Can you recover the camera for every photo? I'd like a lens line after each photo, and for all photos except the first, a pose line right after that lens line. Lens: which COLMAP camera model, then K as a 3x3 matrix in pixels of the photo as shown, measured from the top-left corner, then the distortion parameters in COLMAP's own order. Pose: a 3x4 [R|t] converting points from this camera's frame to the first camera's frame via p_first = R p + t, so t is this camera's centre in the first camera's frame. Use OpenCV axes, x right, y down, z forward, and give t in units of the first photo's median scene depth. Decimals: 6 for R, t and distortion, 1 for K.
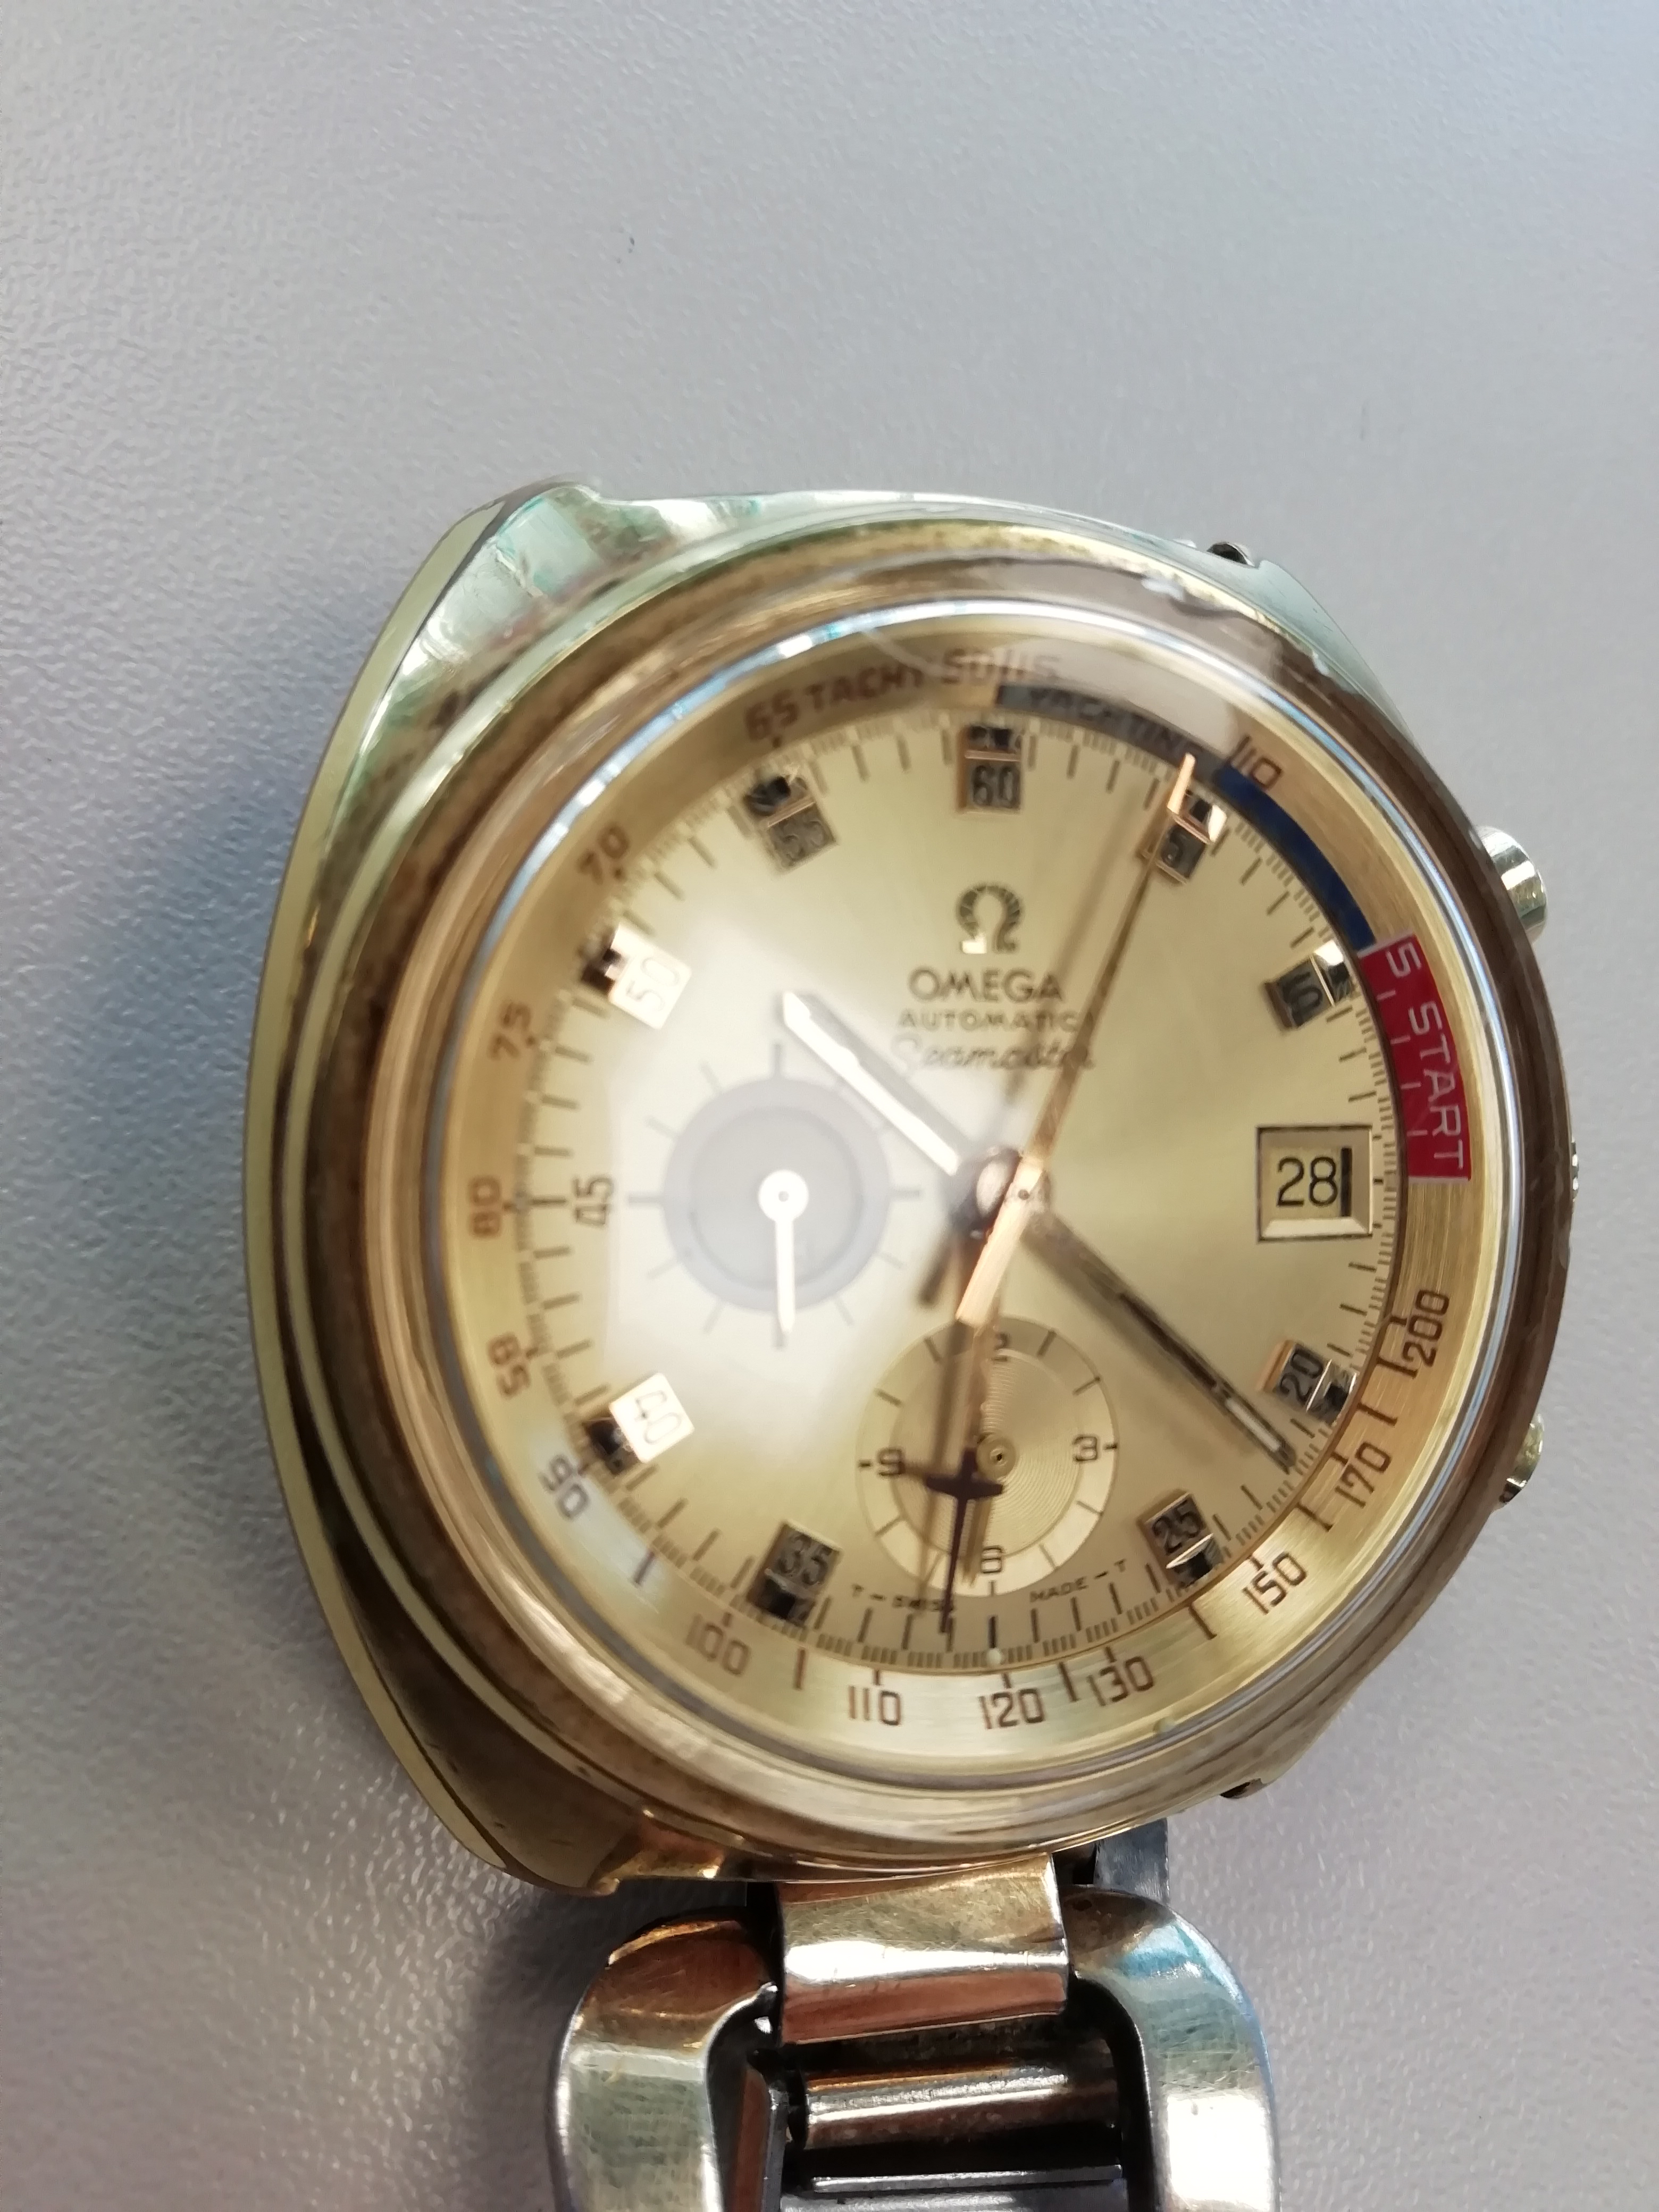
lens RADIAL K [[1763.6, 0, 829.5], [0, 1763.6, 1106.0], [0, 0, 1]] dist [-0.003481, -0.016316]
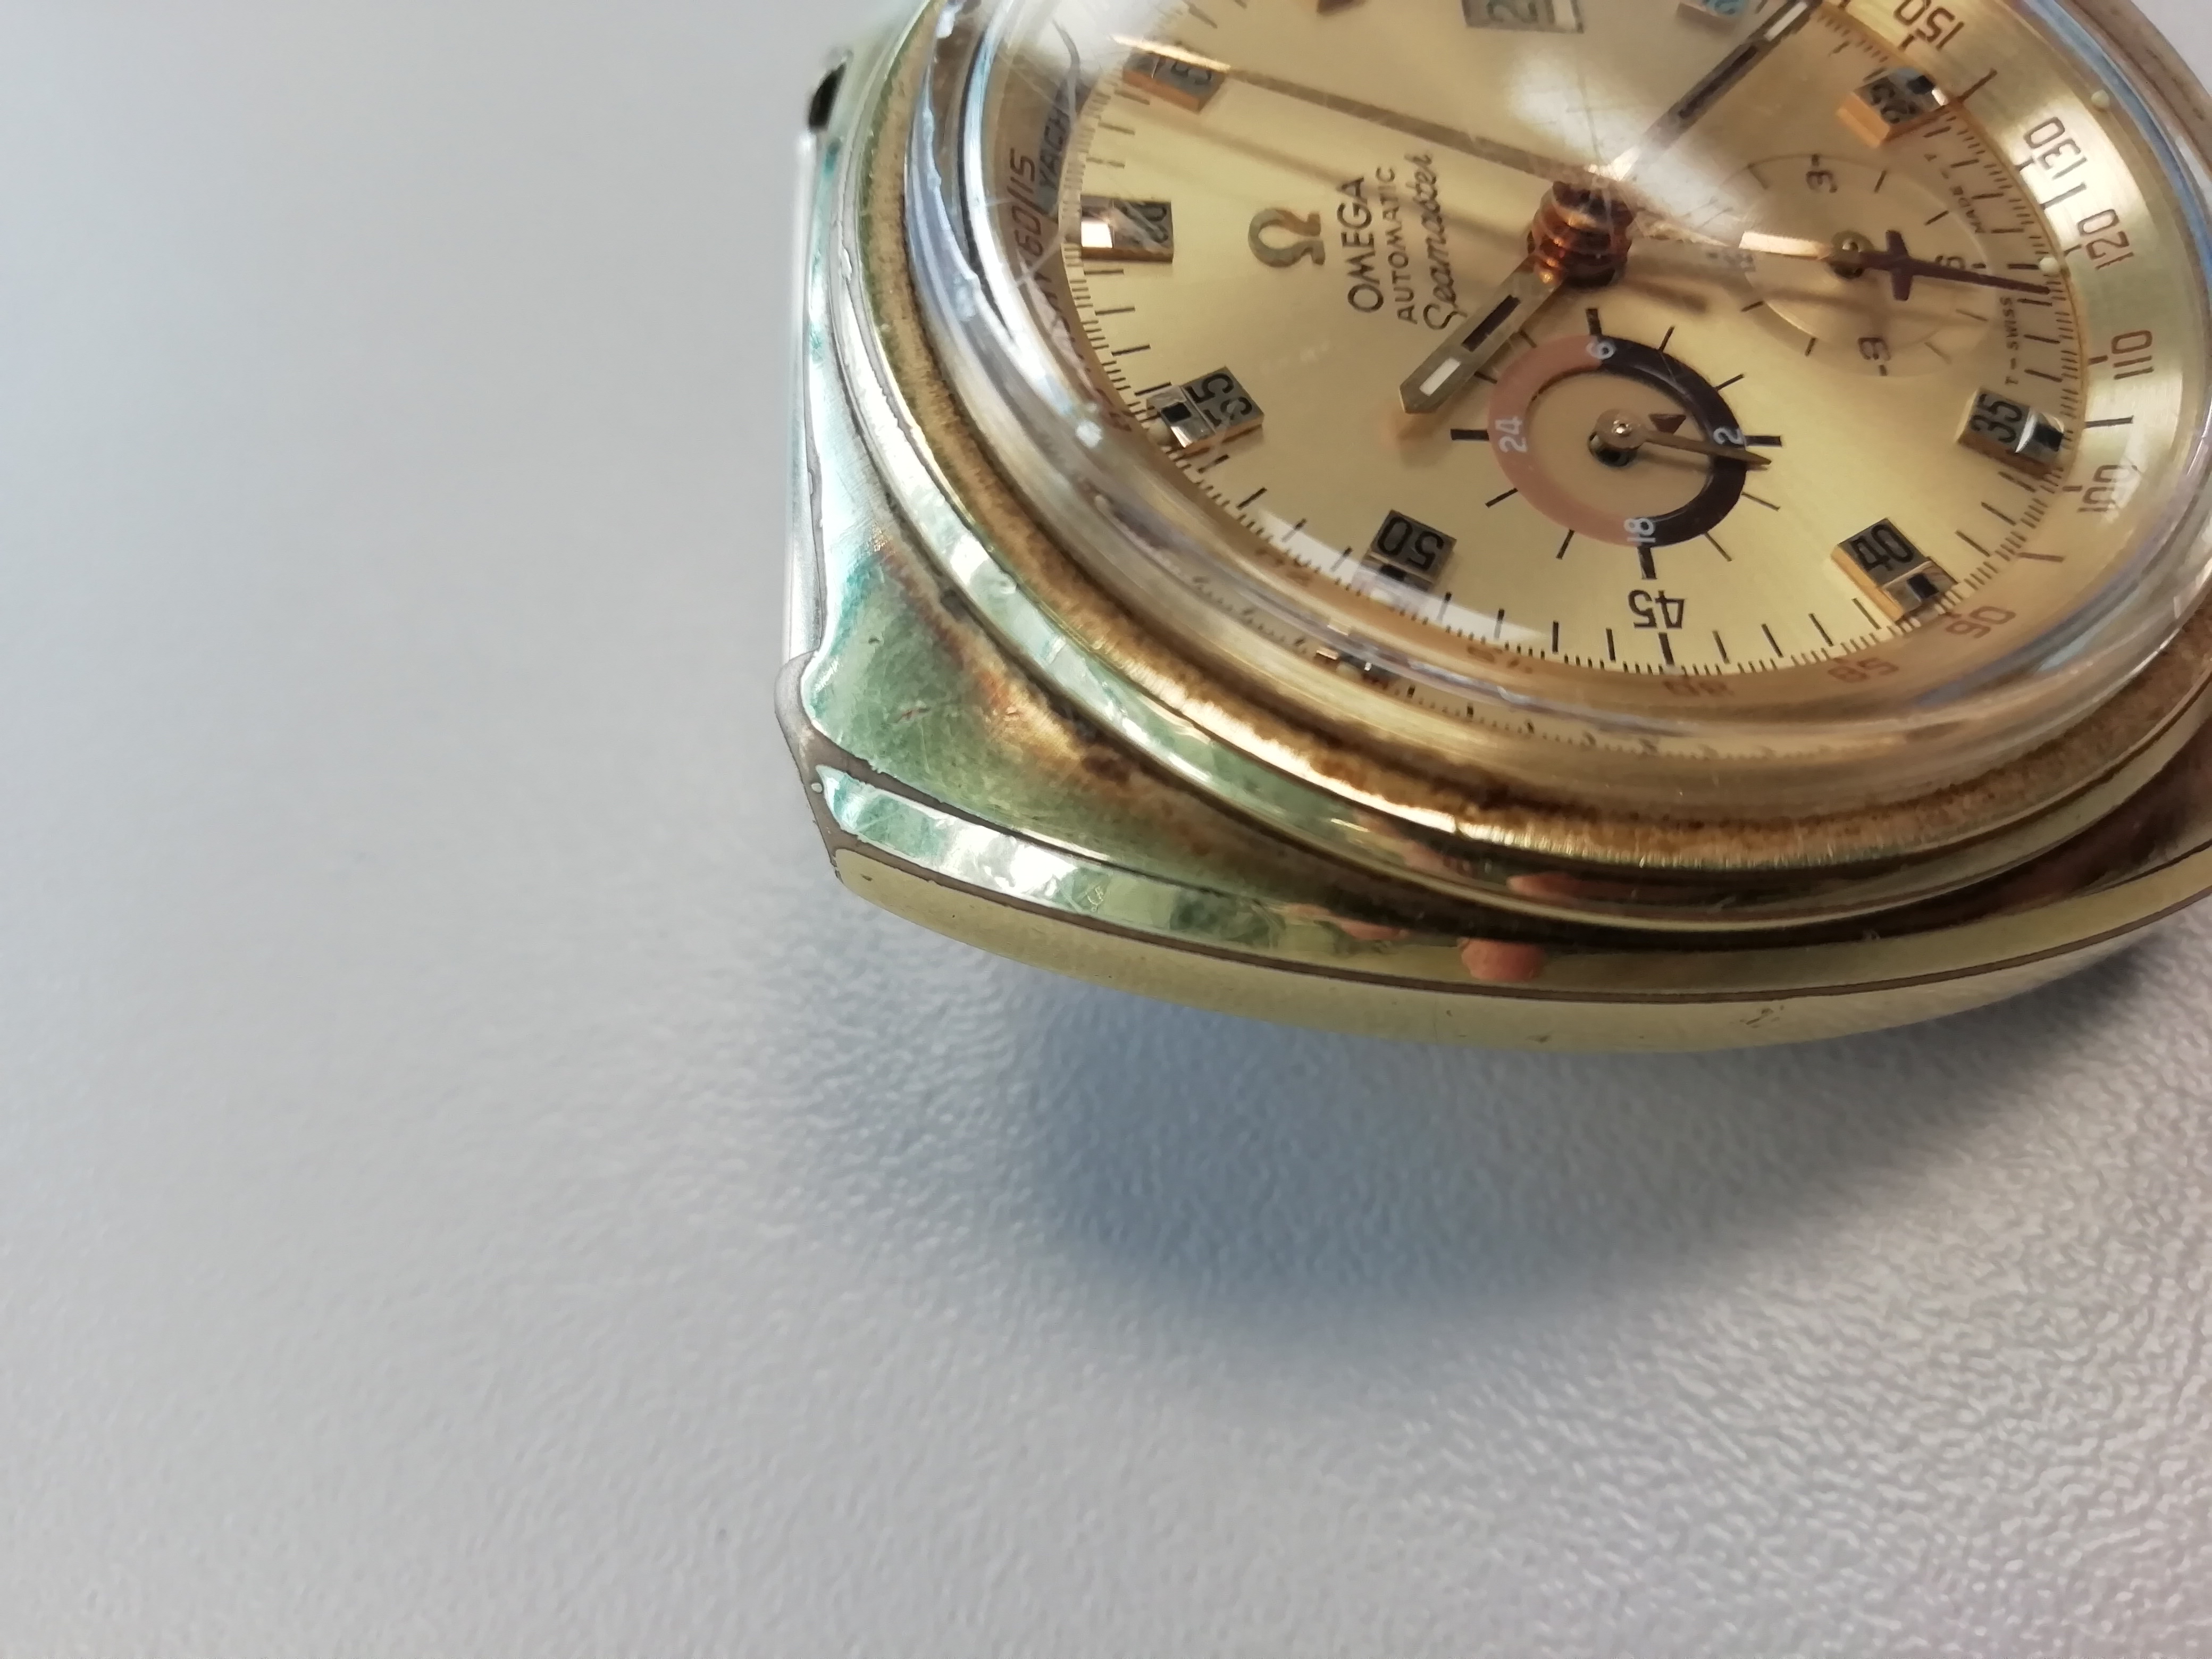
lens RADIAL K [[1763.6, 0, 1189.2], [0, 1763.6, 828.1], [0, 0, 1]] dist [-0.003481, -0.016316]
pose [[-0.019433, -0.987829, 0.154323, -0.317507], [0.993766, -0.002136, 0.111469, -0.235475], [-0.109783, 0.155527, 0.981712, 0.151946]]
